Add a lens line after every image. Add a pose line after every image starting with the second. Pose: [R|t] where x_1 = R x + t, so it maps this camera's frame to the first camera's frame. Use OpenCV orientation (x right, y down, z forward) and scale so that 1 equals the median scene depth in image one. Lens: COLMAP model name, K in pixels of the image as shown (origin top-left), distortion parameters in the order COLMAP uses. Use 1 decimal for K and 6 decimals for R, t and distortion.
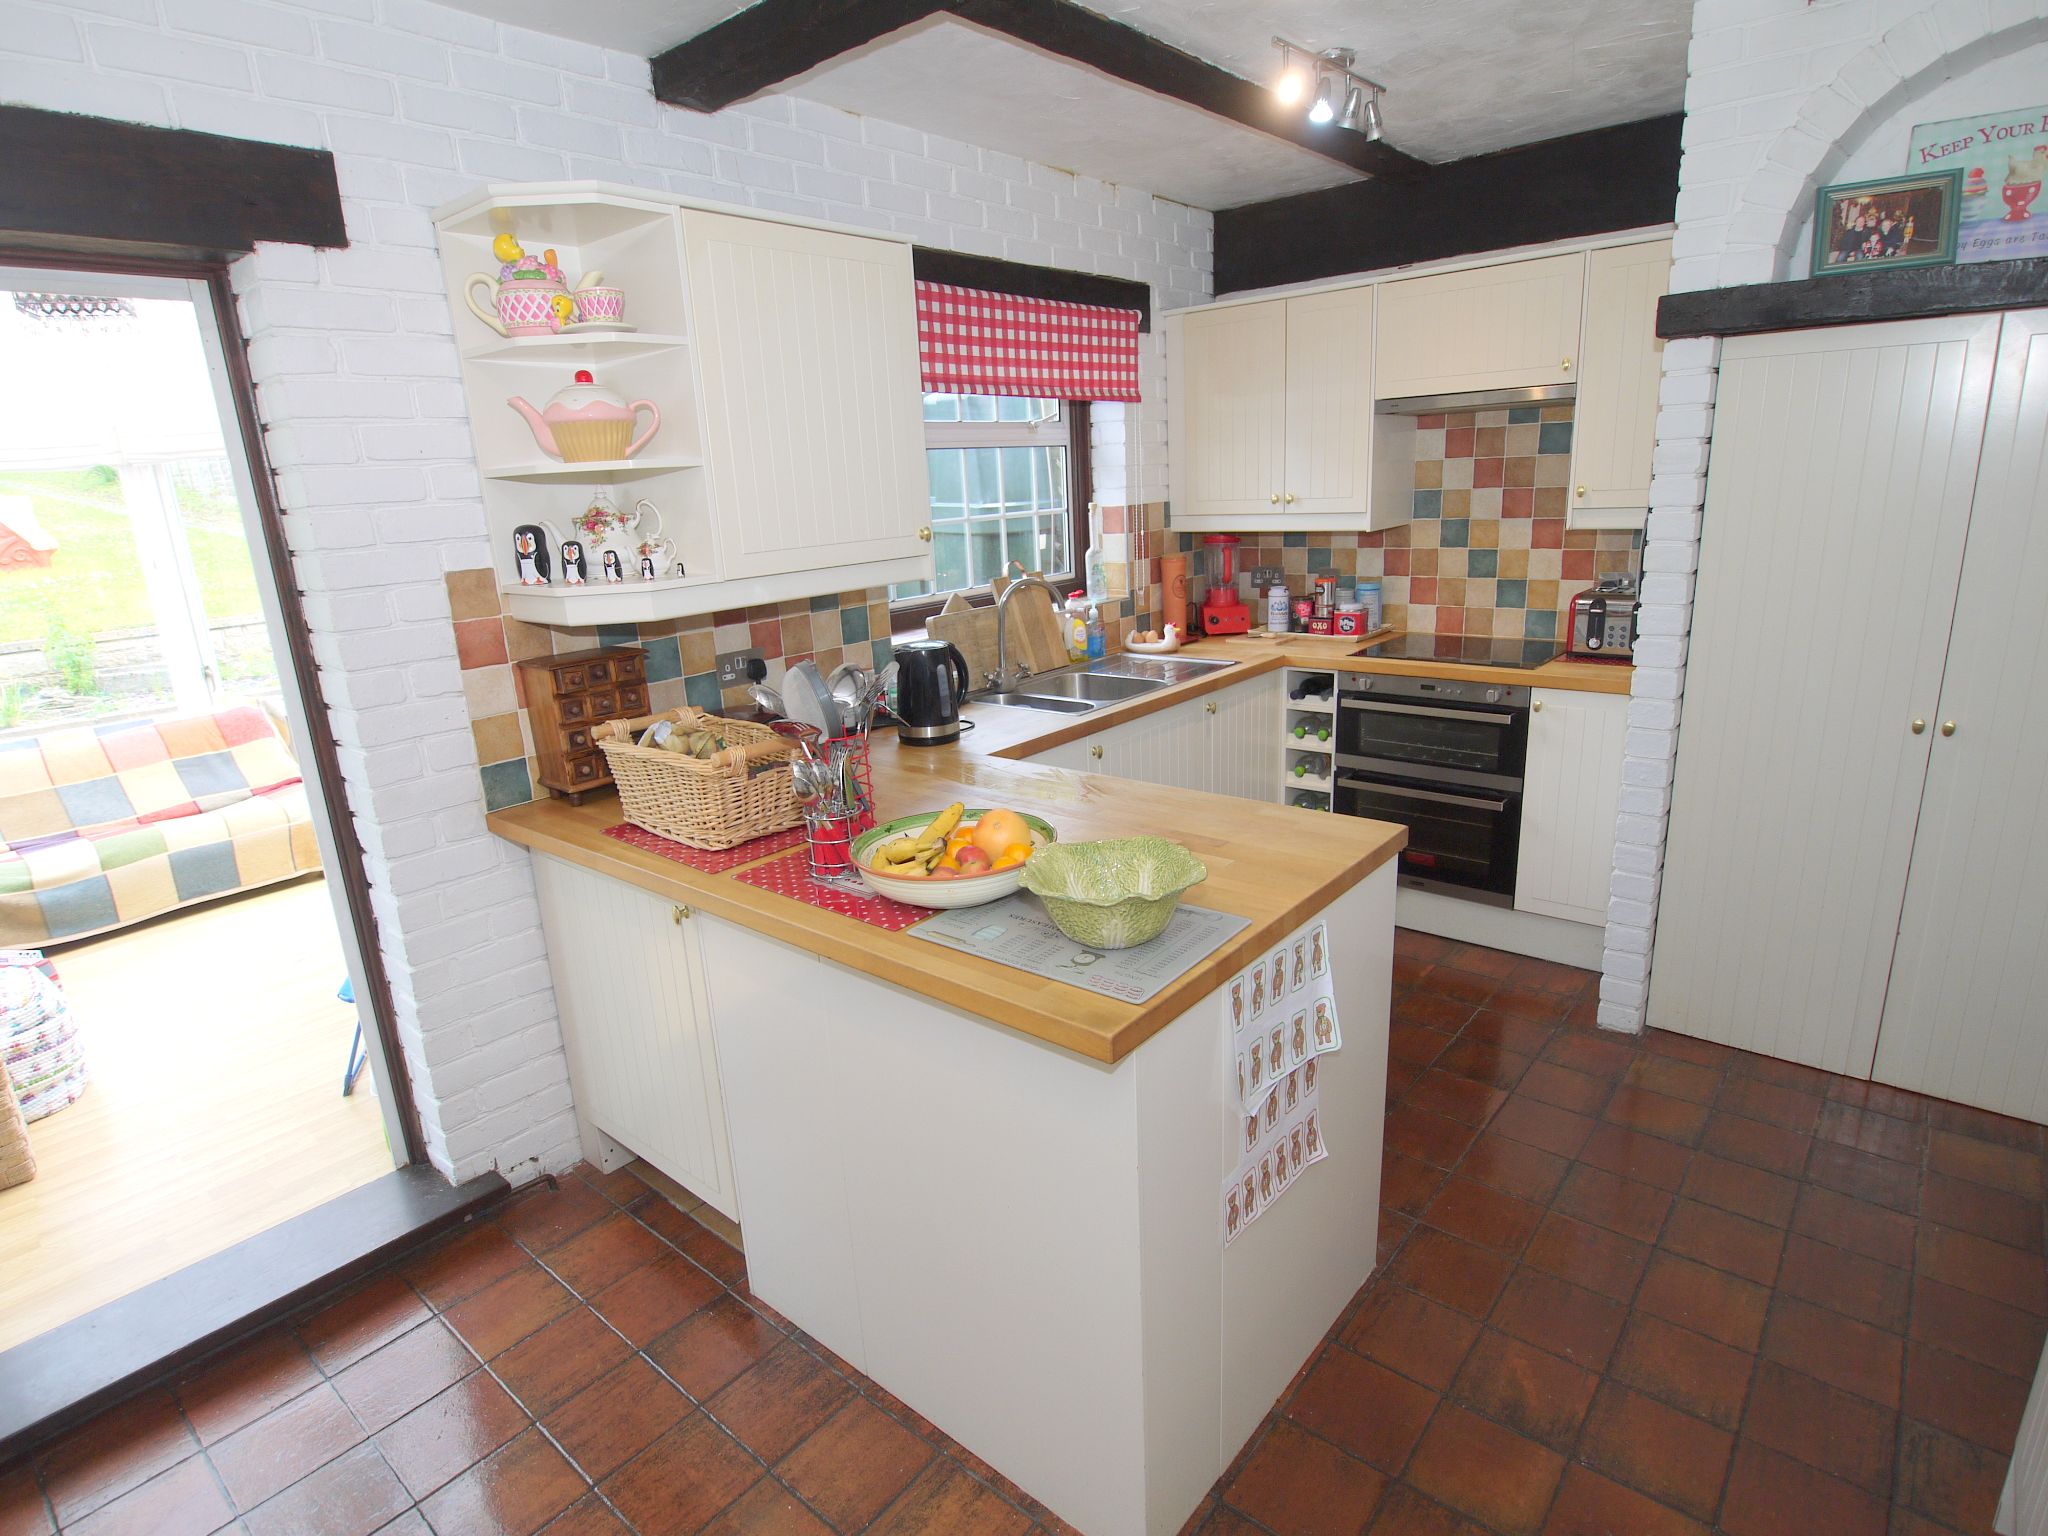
lens RADIAL K [[1076.9, 0, 1013.6], [0, 1076.9, 775.5], [0, 0, 1]] dist [-0.018592, -0.000109]
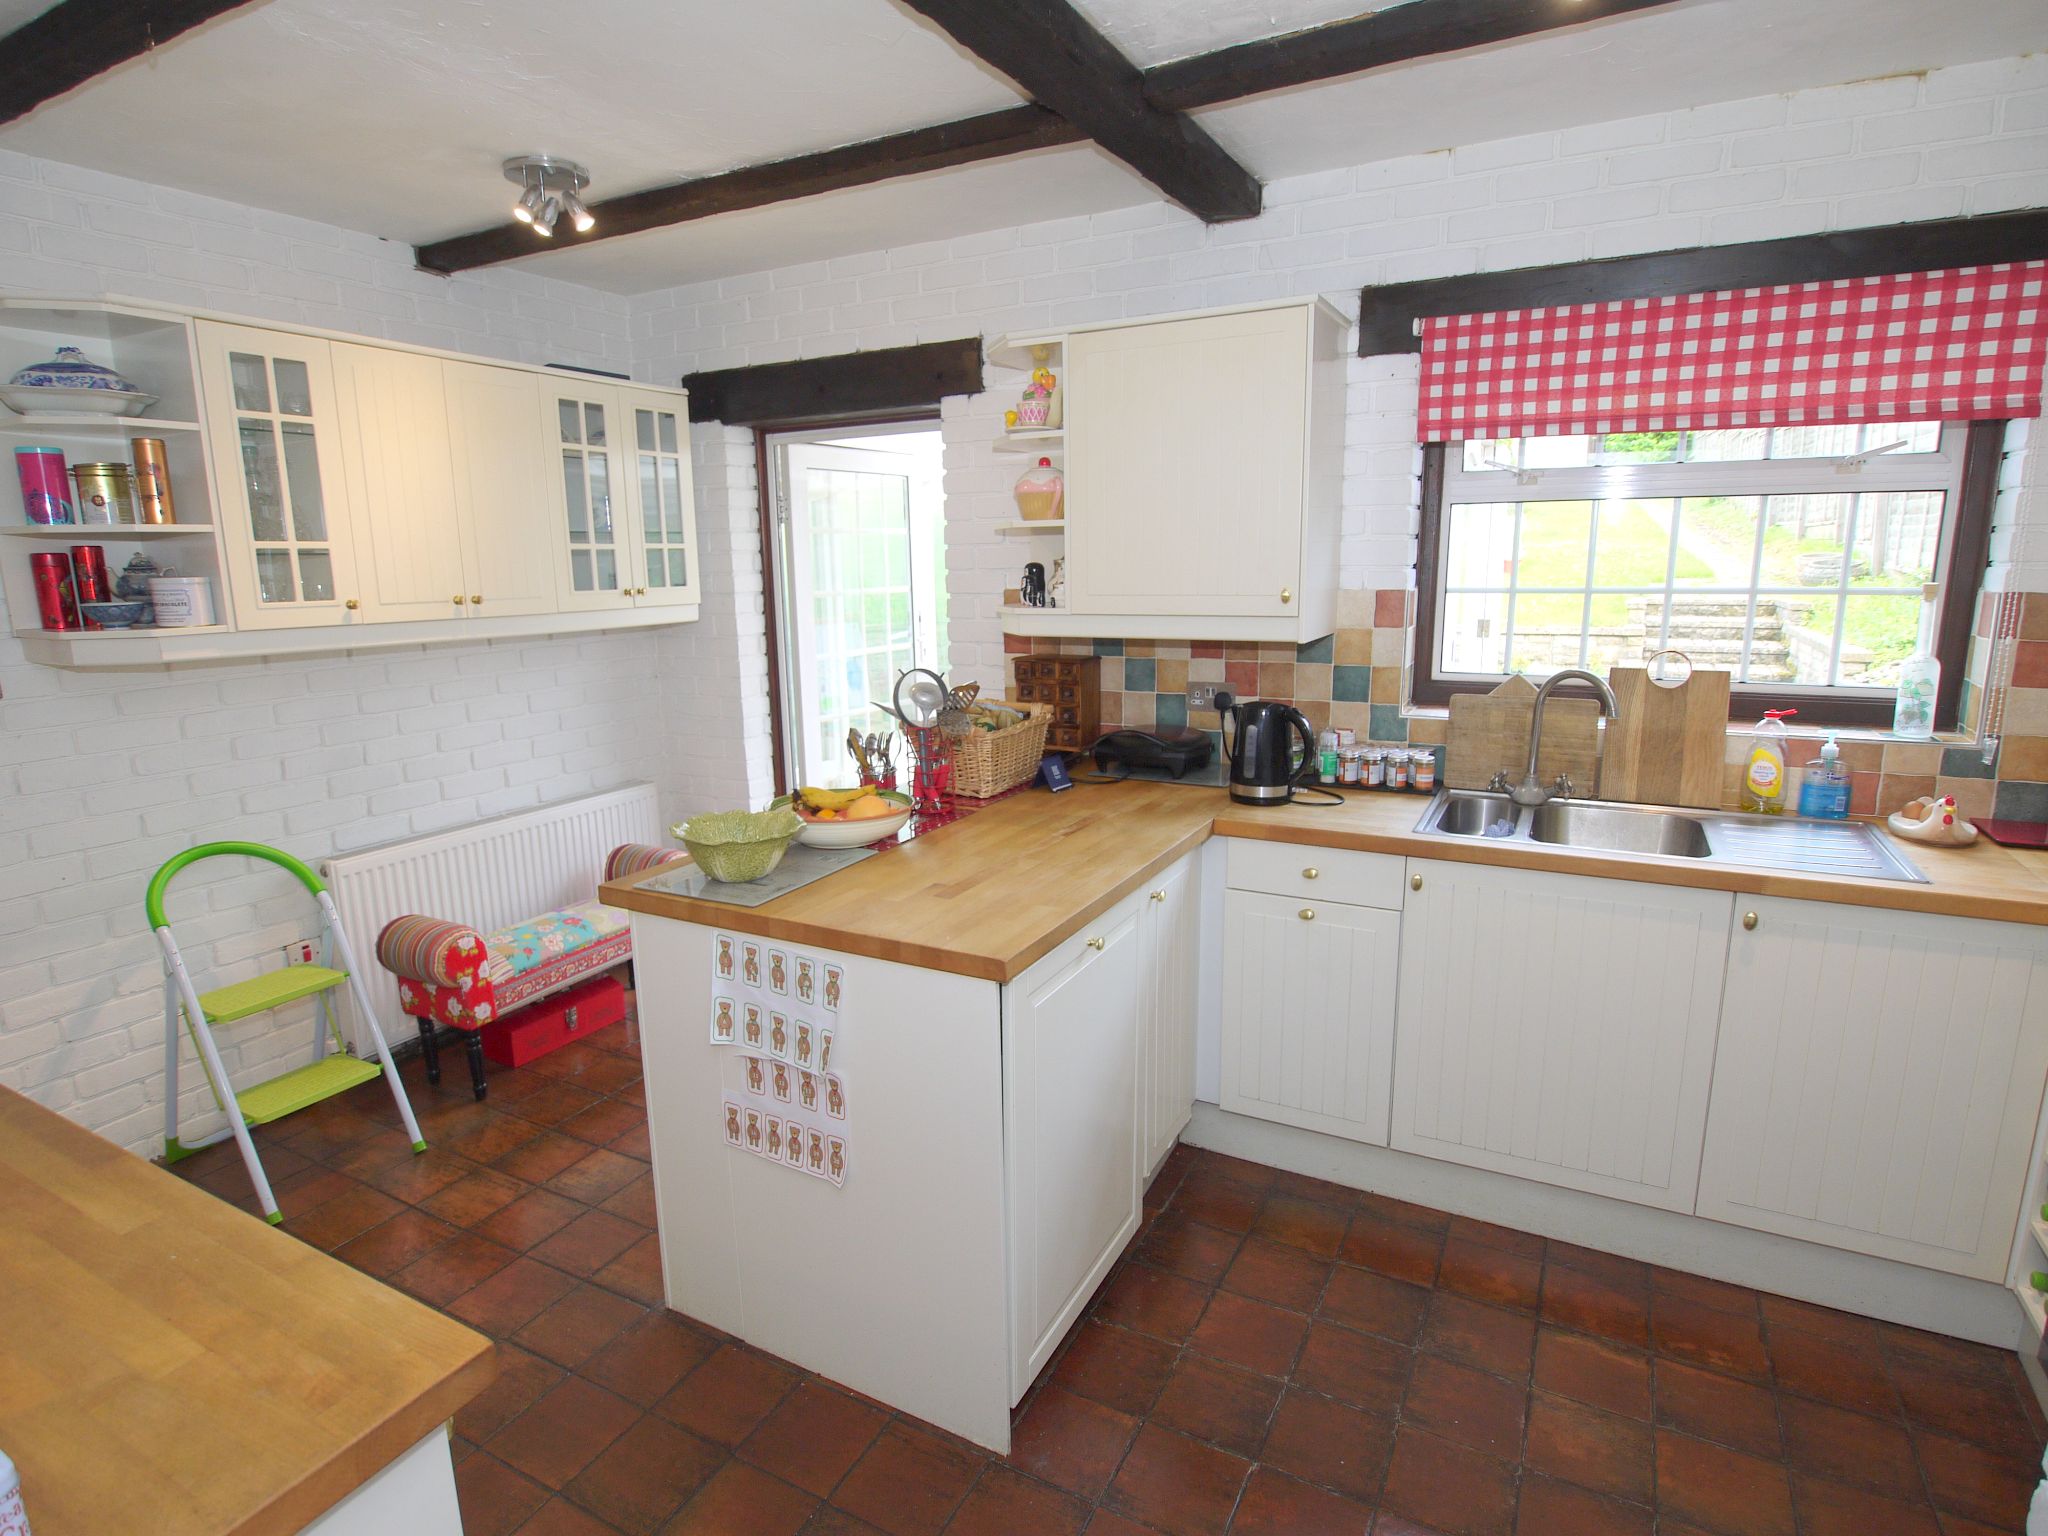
lens RADIAL K [[1076.9, 0, 1013.6], [0, 1076.9, 775.5], [0, 0, 1]] dist [-0.018592, -0.000109]
pose [[0.205941, 0.241204, -0.948372, 1.000653], [-0.257749, 0.948294, 0.185213, -0.221961], [0.944009, 0.206299, 0.257463, 0.651830]]
